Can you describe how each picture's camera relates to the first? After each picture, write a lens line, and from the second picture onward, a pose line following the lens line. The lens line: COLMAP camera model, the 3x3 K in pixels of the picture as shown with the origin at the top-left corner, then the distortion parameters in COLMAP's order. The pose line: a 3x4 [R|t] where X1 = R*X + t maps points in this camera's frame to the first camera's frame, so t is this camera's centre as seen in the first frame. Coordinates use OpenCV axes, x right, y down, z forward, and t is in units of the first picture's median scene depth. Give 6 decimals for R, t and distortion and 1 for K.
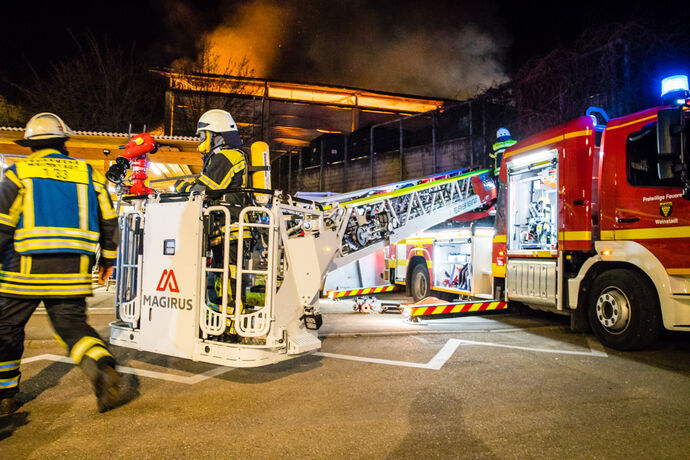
lens RADIAL K [[512.3, 0, 345.0], [0, 512.3, 230.0], [0, 0, 1]] dist [-0.120046, 0.142168]
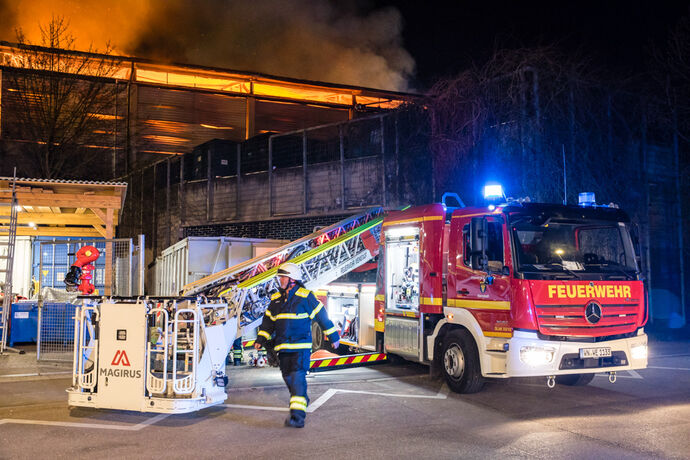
lens RADIAL K [[697.3, 0, 345.0], [0, 697.3, 230.0], [0, 0, 1]] dist [-0.006970, -0.001602]
pose [[0.988214, -0.008230, 0.152860, -0.009063], [0.010341, 0.999862, -0.013016, -0.137547], [-0.152731, 0.014443, 0.988162, -0.634793]]
